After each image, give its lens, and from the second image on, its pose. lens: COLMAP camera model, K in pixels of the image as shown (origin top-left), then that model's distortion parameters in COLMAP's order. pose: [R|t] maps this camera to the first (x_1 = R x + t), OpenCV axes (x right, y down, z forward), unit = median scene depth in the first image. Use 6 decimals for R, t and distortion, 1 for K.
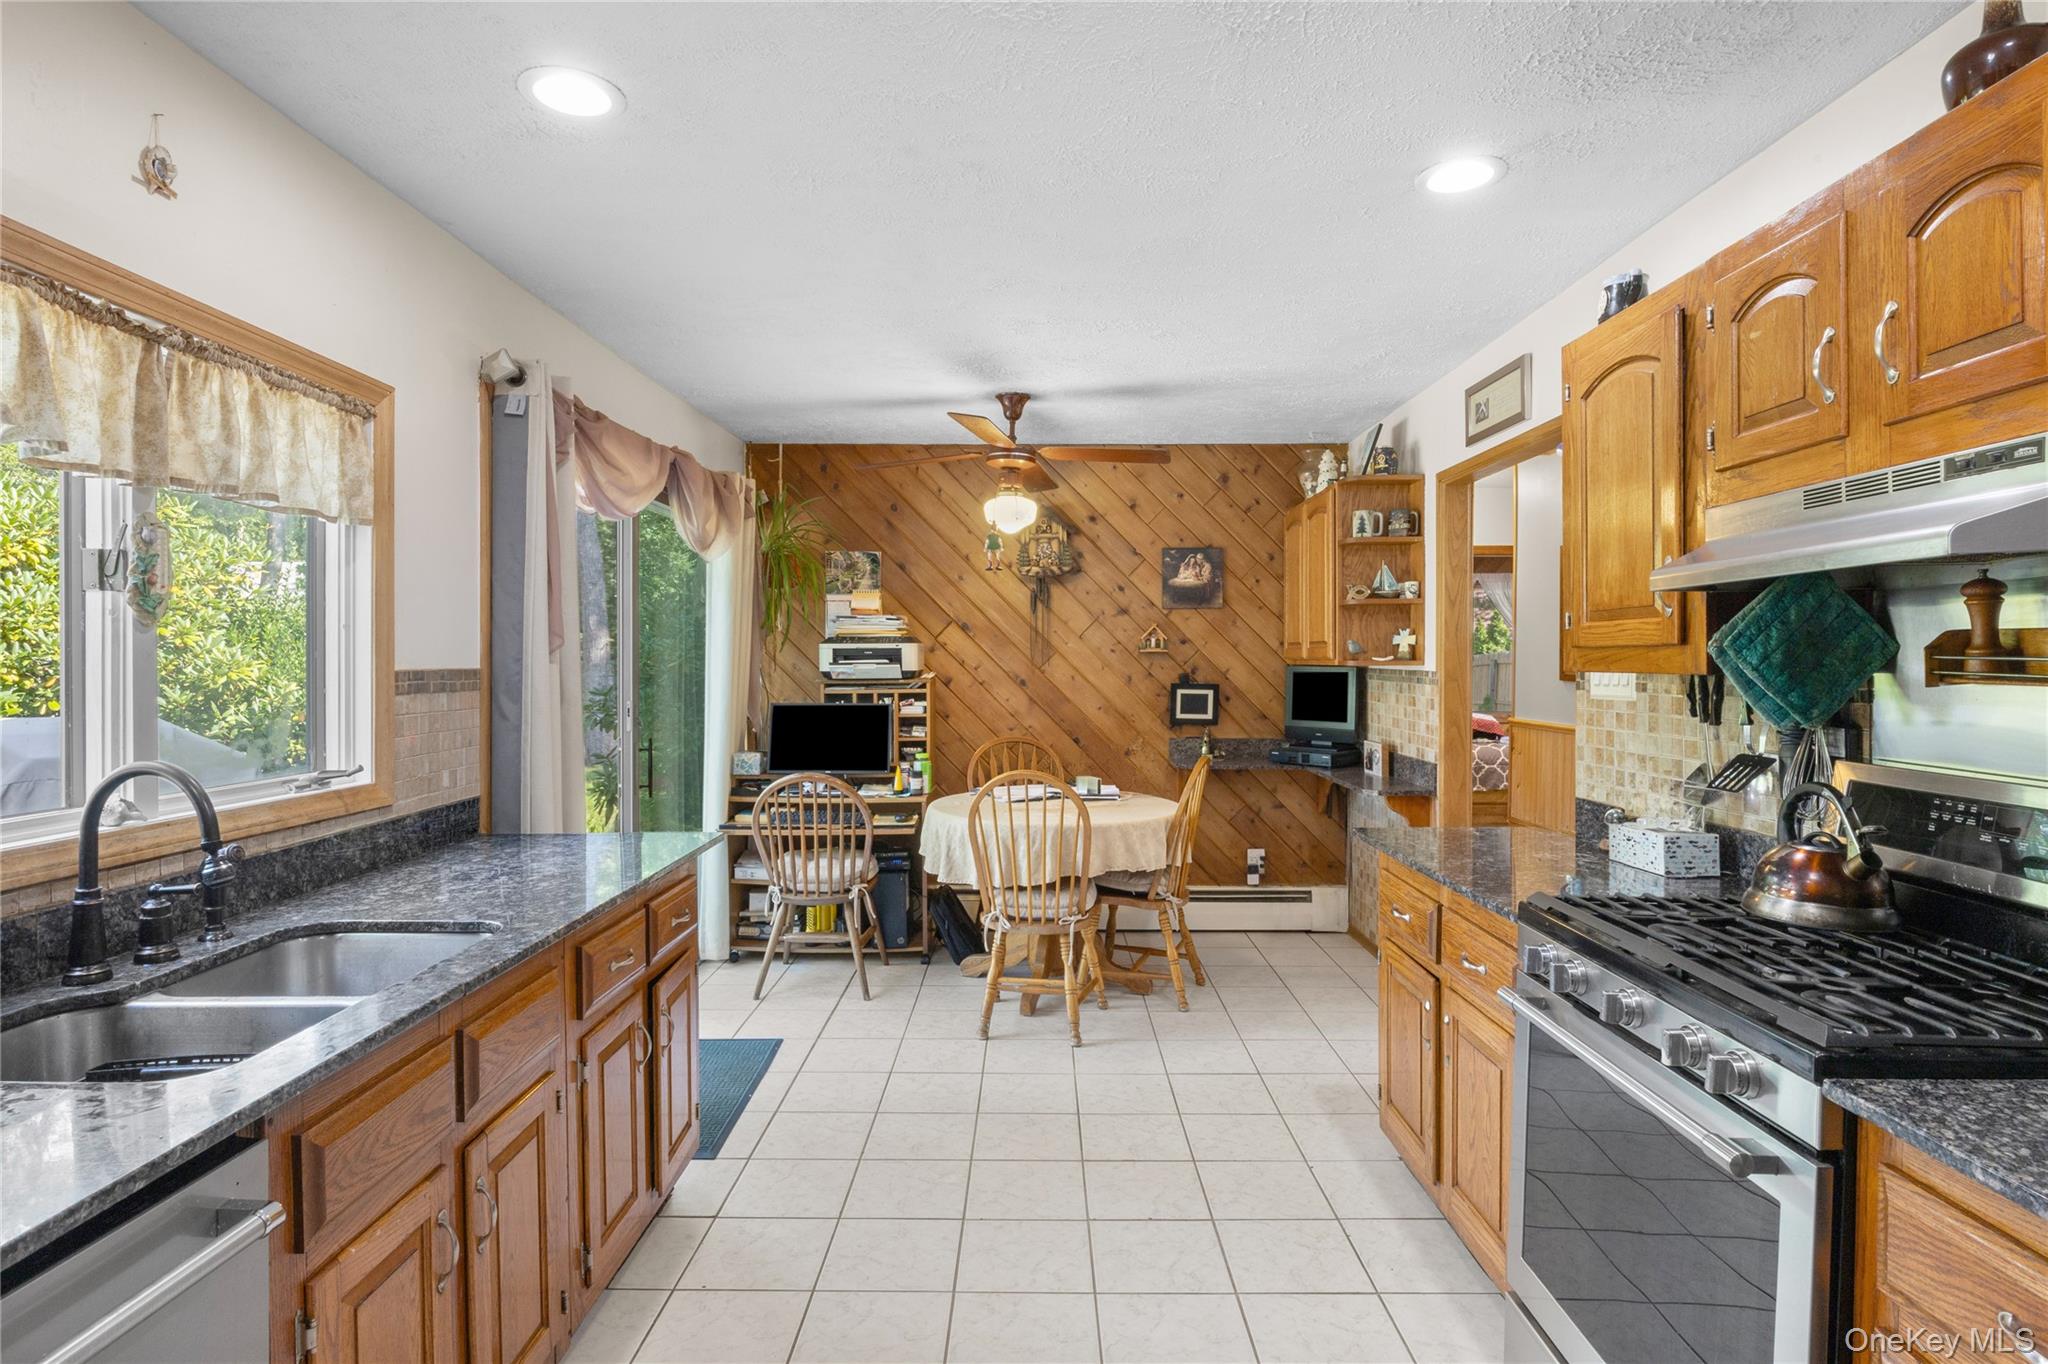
lens RADIAL K [[1137.5, 0, 1017.1], [0, 1137.5, 673.5], [0, 0, 1]] dist [0.001781, 0.000061]
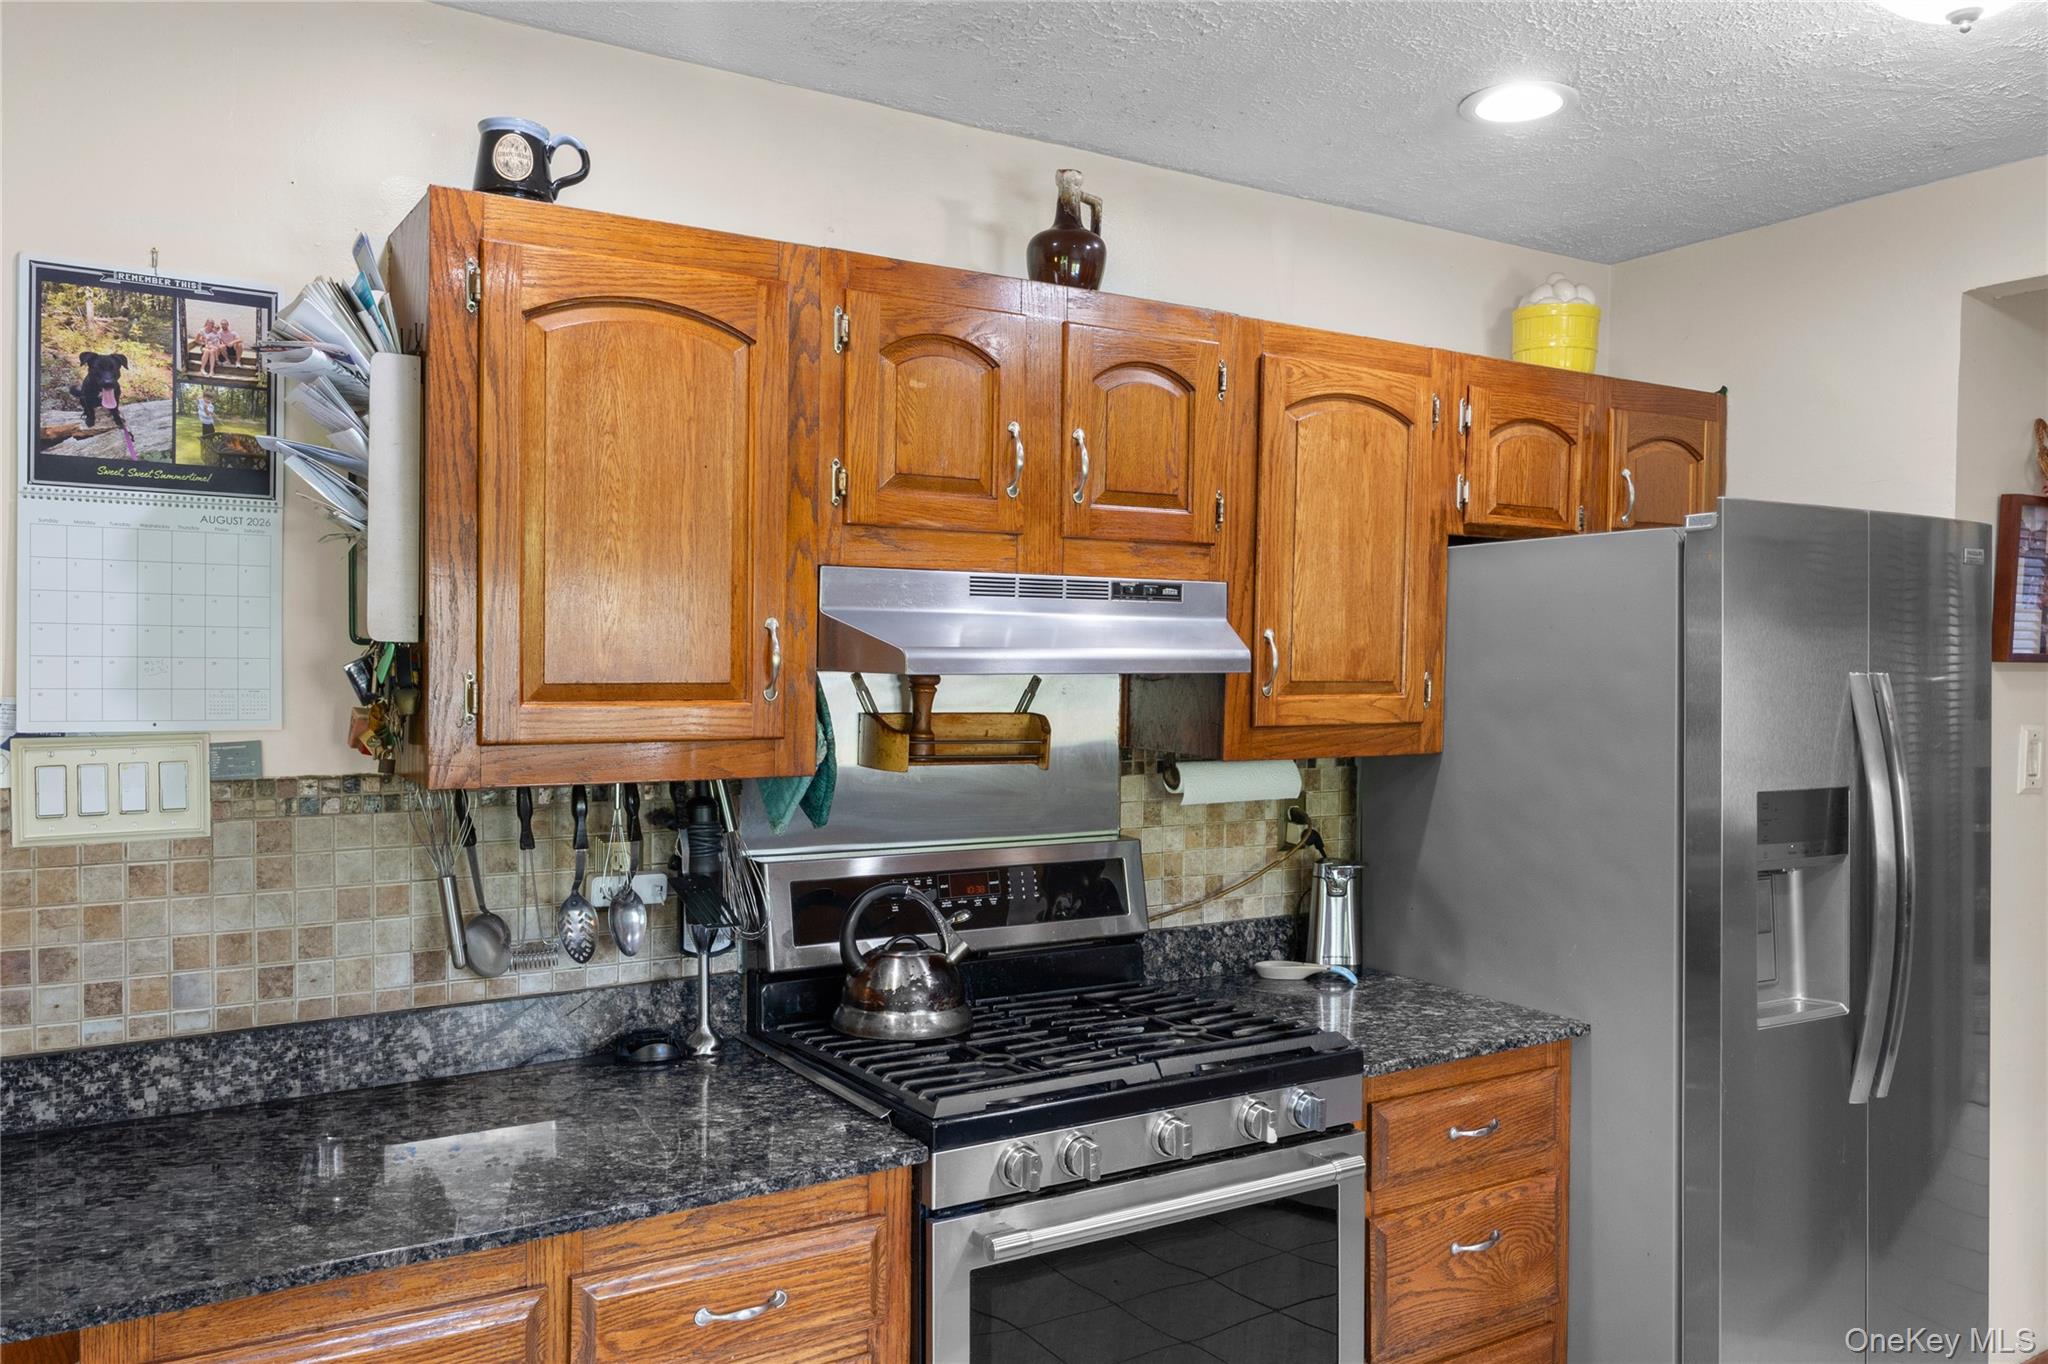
lens RADIAL K [[1514.7, 0, 1023.1], [0, 1514.7, 672.9], [0, 0, 1]] dist [-0.012017, -0.003354]
pose [[-0.551101, -0.009937, 0.834379, -0.407942], [0.001609, 0.999915, 0.012971, -0.097310], [-0.834437, 0.008491, -0.551038, 1.700173]]
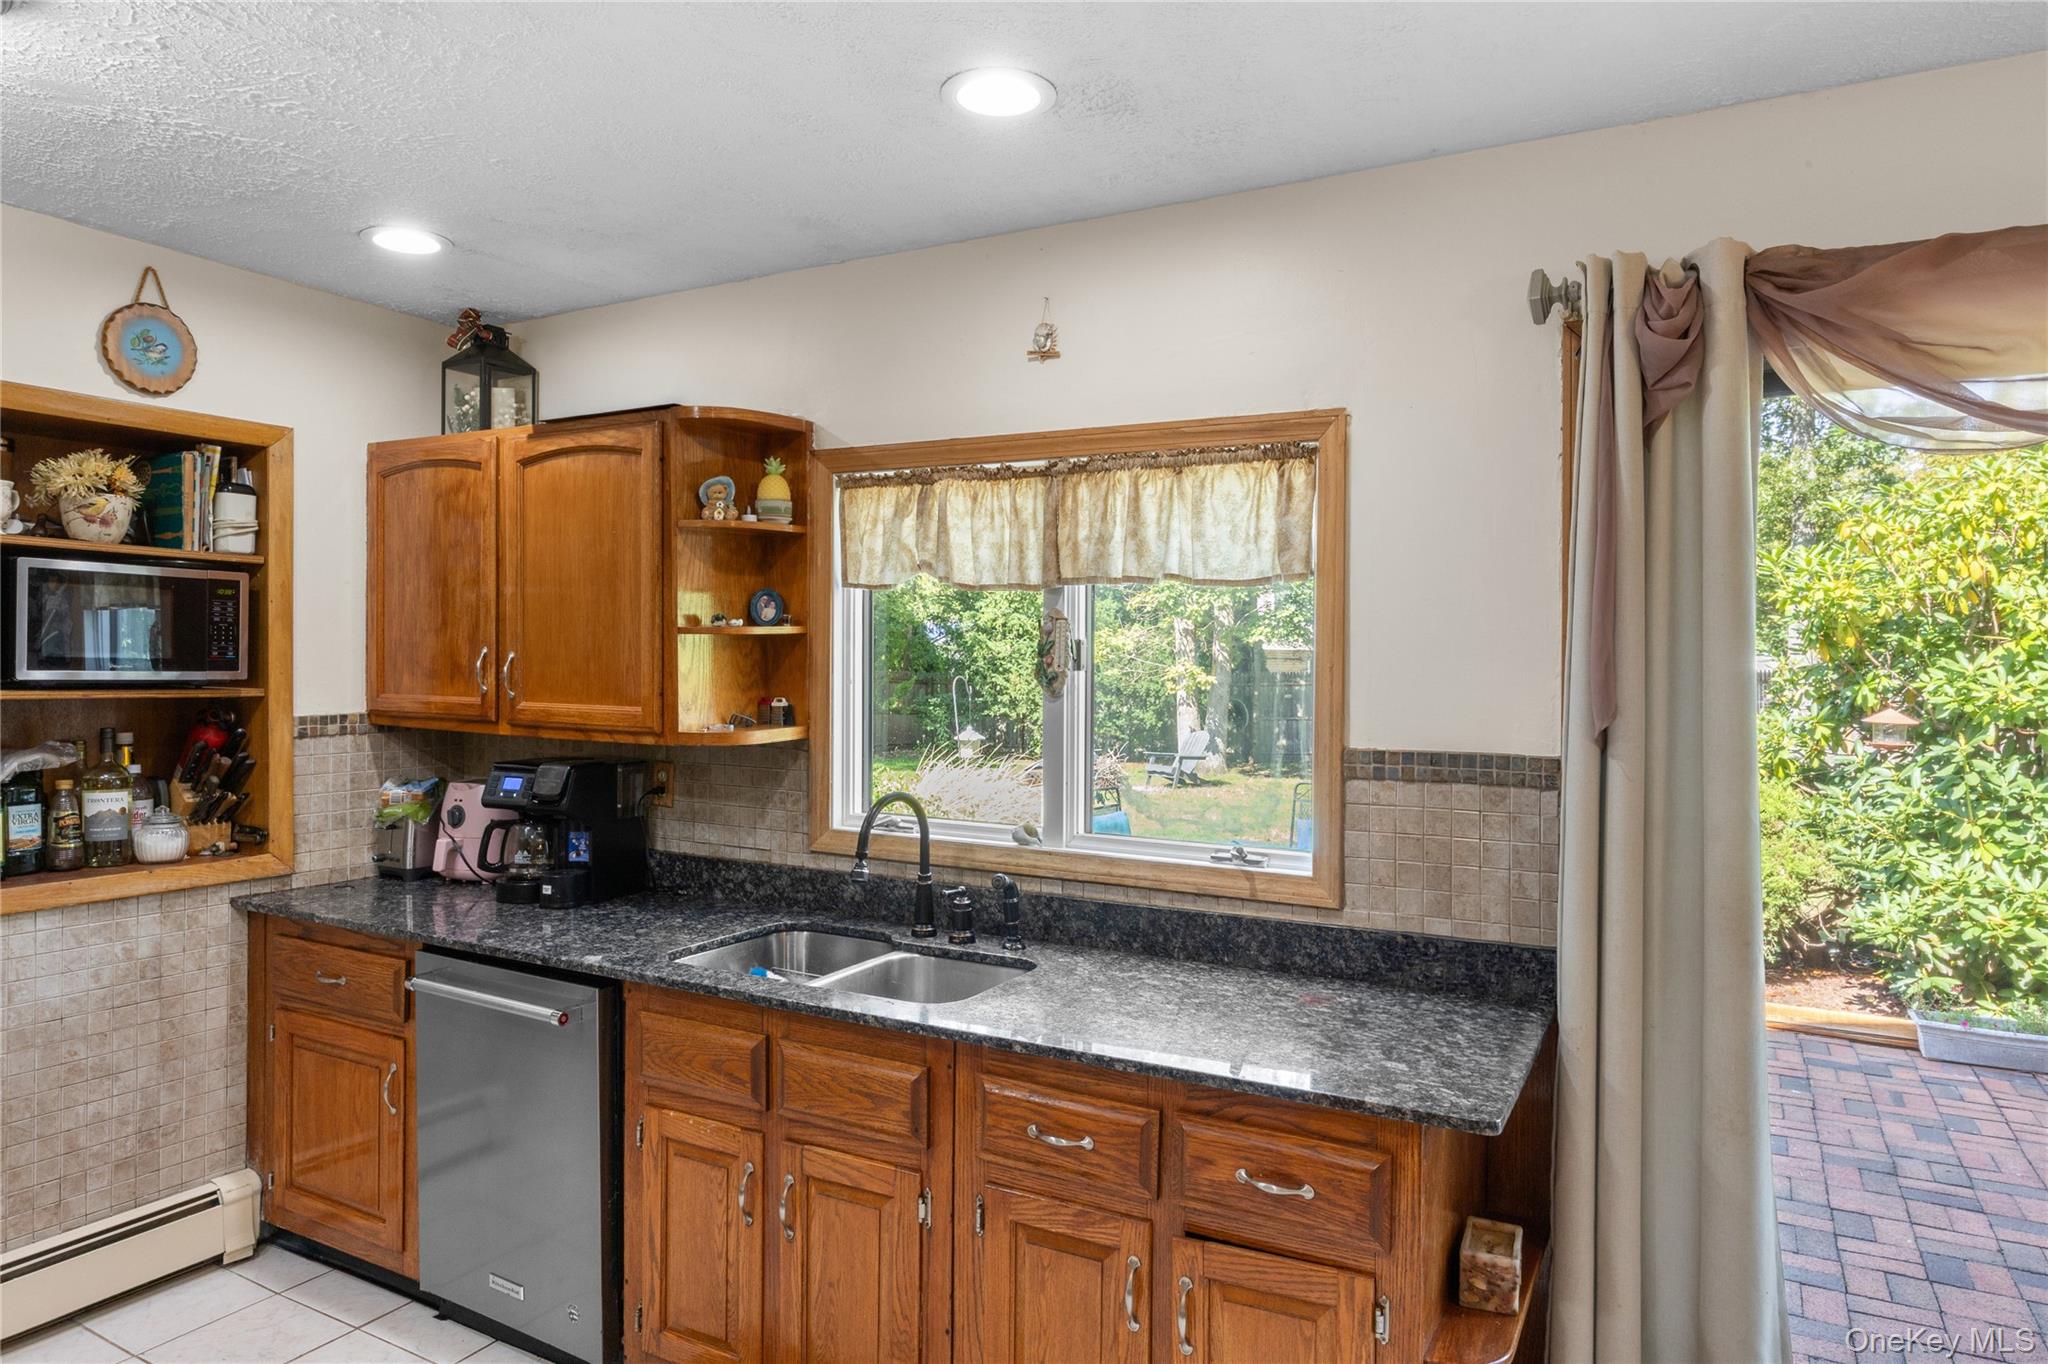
lens RADIAL K [[1256.5, 0, 1030.1], [0, 1256.5, 670.0], [0, 0, 1]] dist [-0.003424, -0.000784]
pose [[-0.466873, 0.006961, -0.884297, 0.544738], [-0.019496, 0.999645, 0.018162, -0.105959], [0.884109, 0.025720, -0.466572, 1.785106]]
